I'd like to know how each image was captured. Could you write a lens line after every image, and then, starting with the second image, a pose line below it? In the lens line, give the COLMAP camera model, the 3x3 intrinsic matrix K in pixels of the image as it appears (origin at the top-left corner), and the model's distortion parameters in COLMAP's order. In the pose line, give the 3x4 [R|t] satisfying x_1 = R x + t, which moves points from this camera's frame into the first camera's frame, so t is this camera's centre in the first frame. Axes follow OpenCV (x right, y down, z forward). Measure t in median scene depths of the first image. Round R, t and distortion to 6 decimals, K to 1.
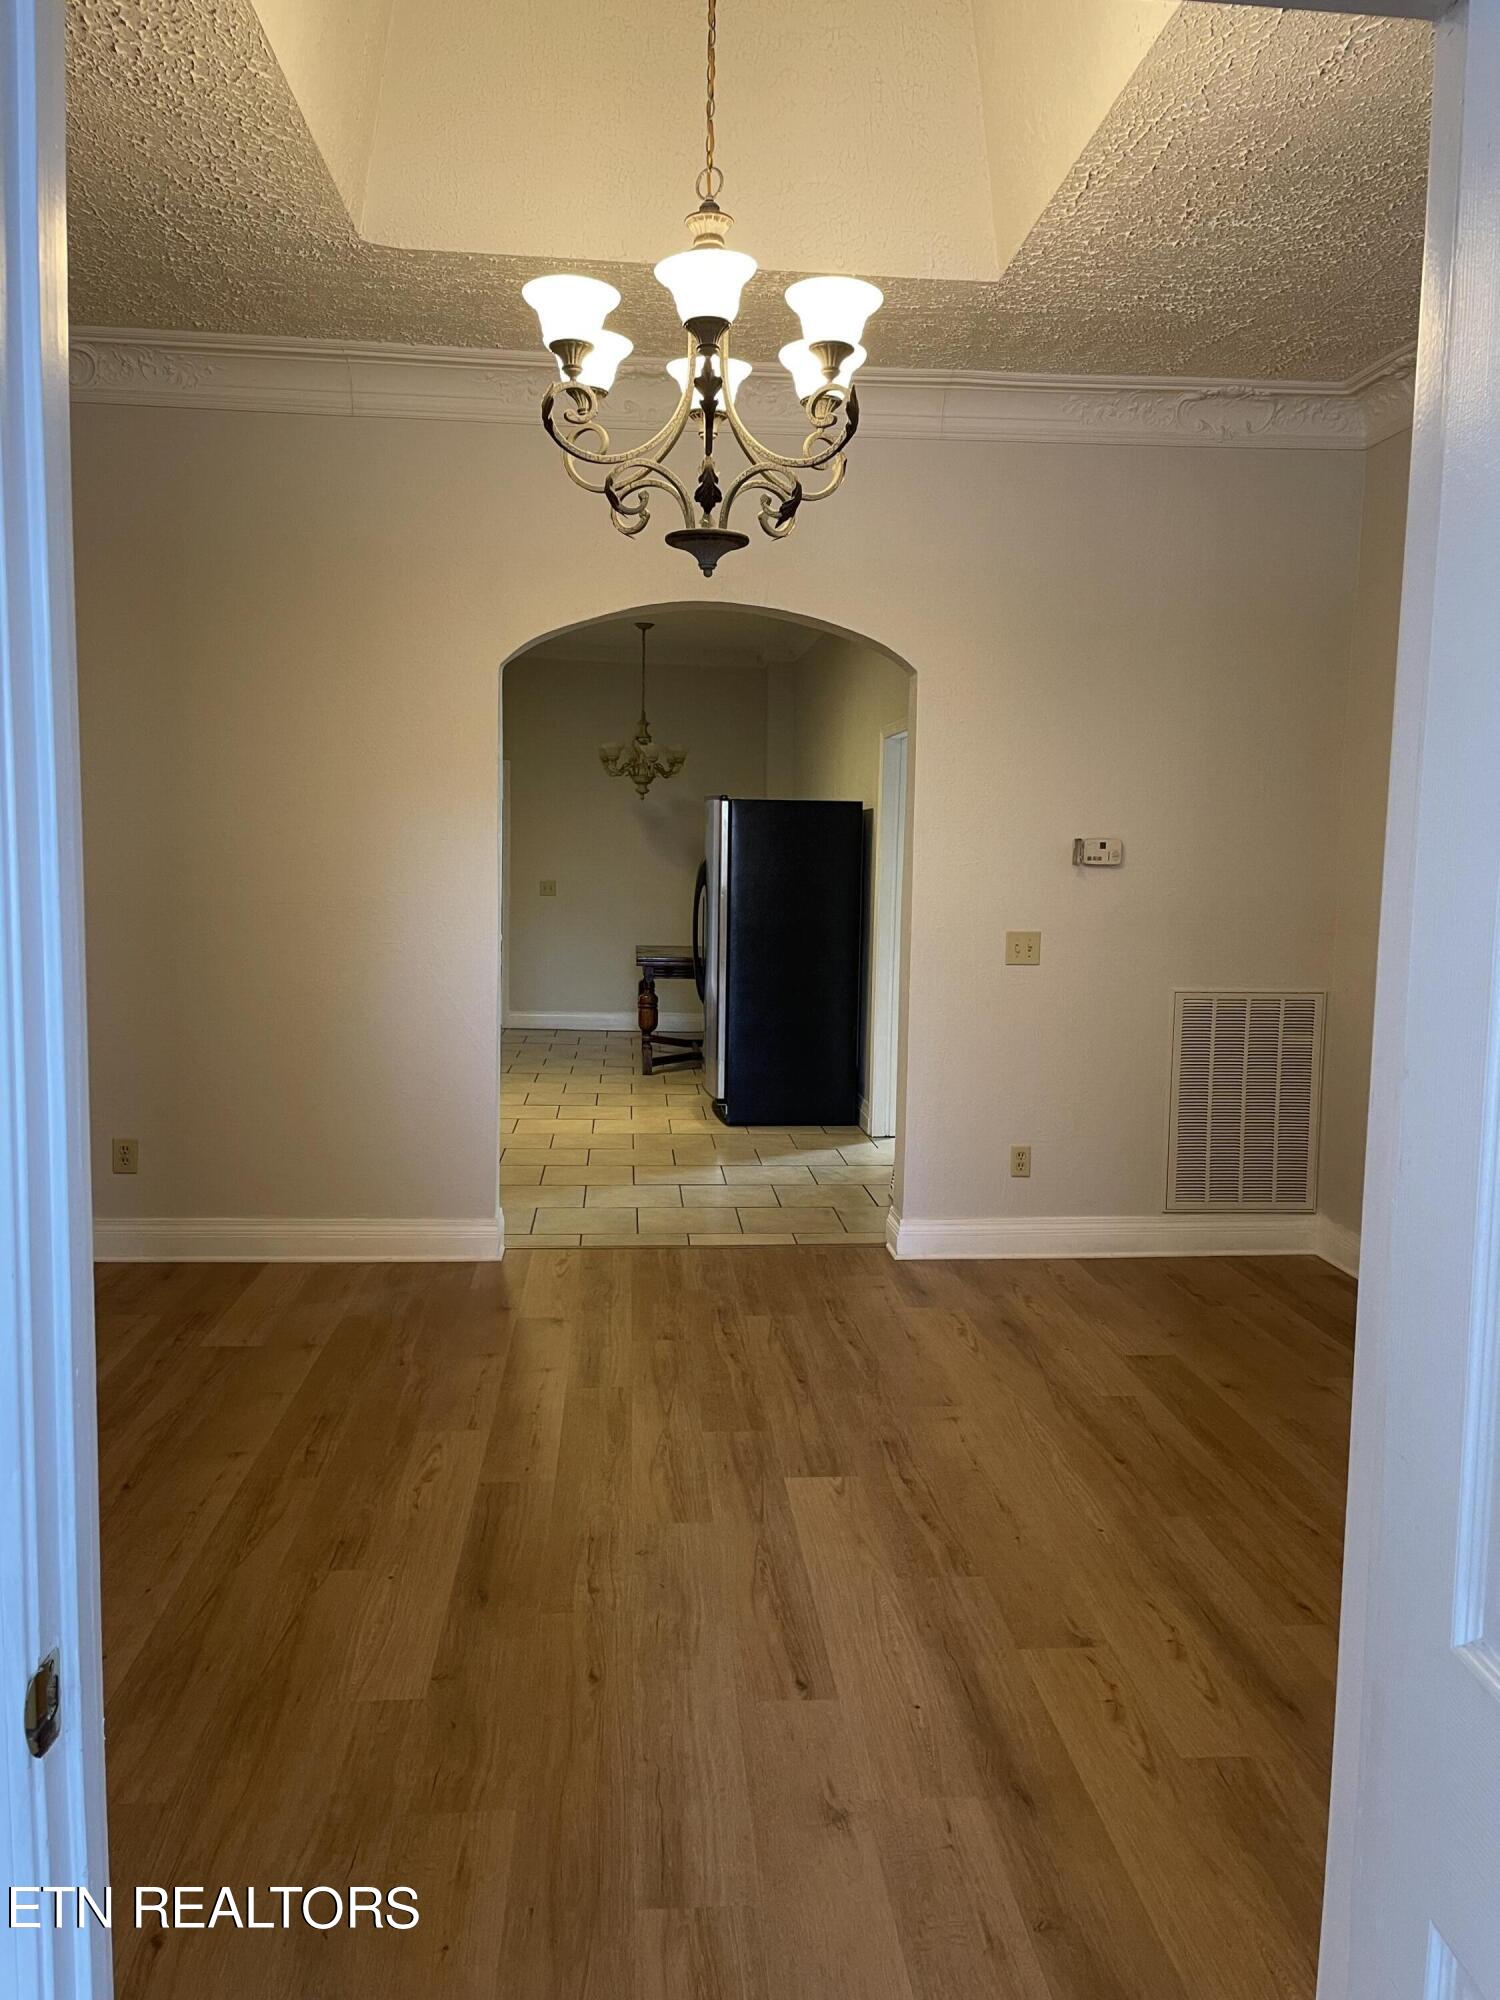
lens RADIAL K [[1504.1, 0, 764.8], [0, 1504.1, 993.9], [0, 0, 1]] dist [0.100290, -0.124011]
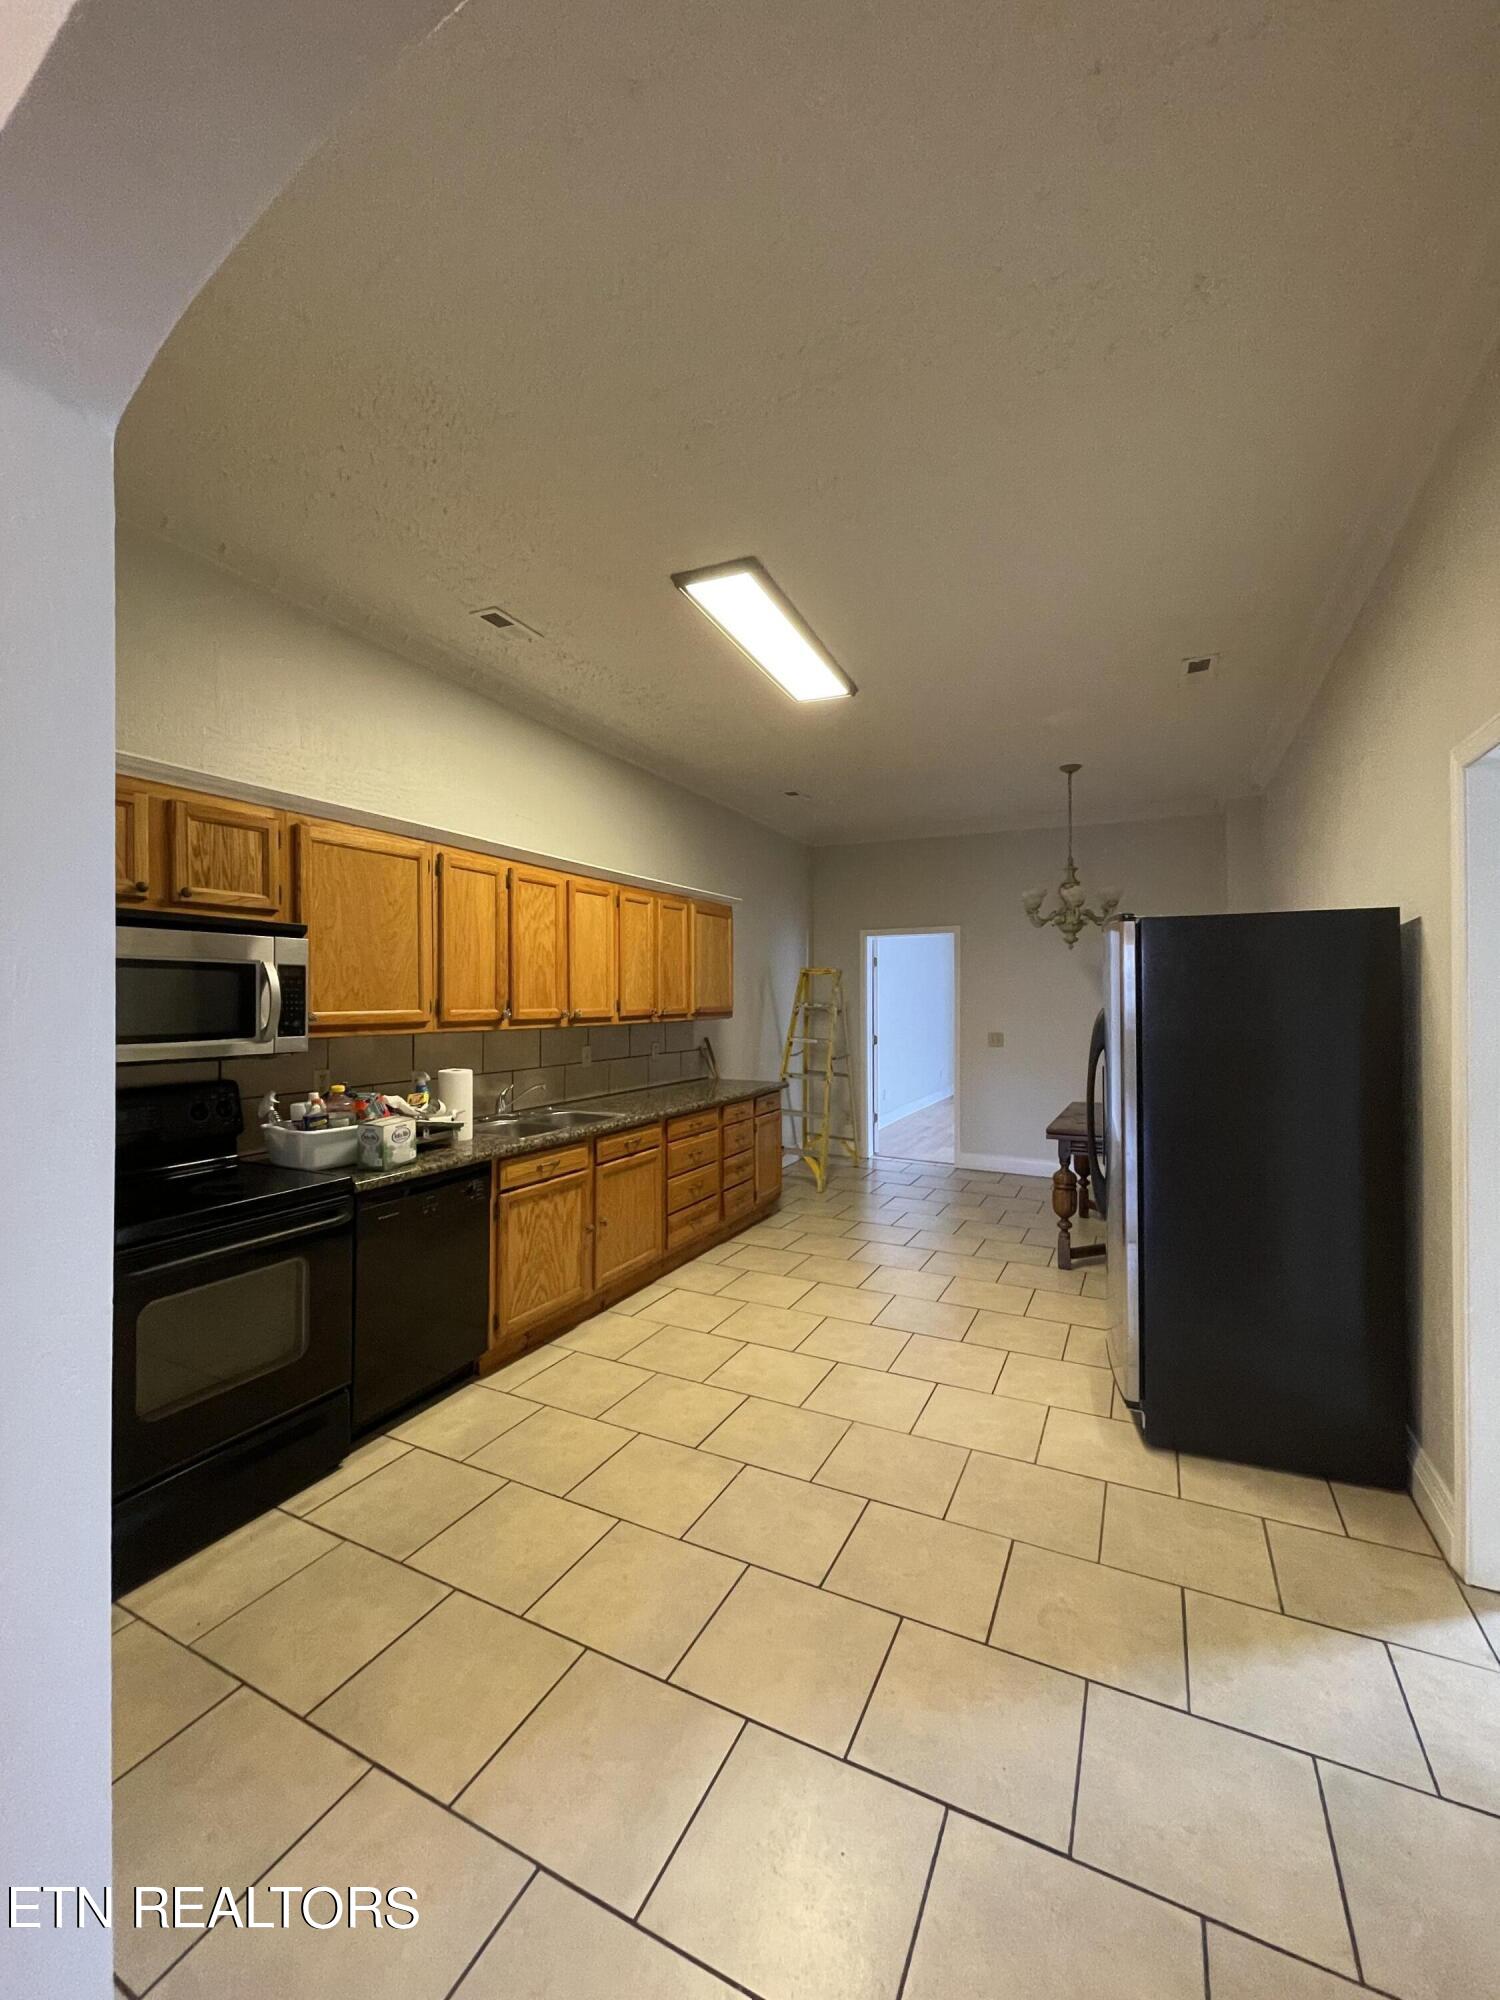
lens RADIAL K [[806.1, 0, 754.4], [0, 806.1, 994.8], [0, 0, 1]] dist [-0.003324, 0.000194]
pose [[0.850716, -0.027290, -0.524916, 0.013801], [-0.029088, 0.994677, -0.098854, -0.045571], [0.524820, 0.099365, 0.845394, 0.480818]]
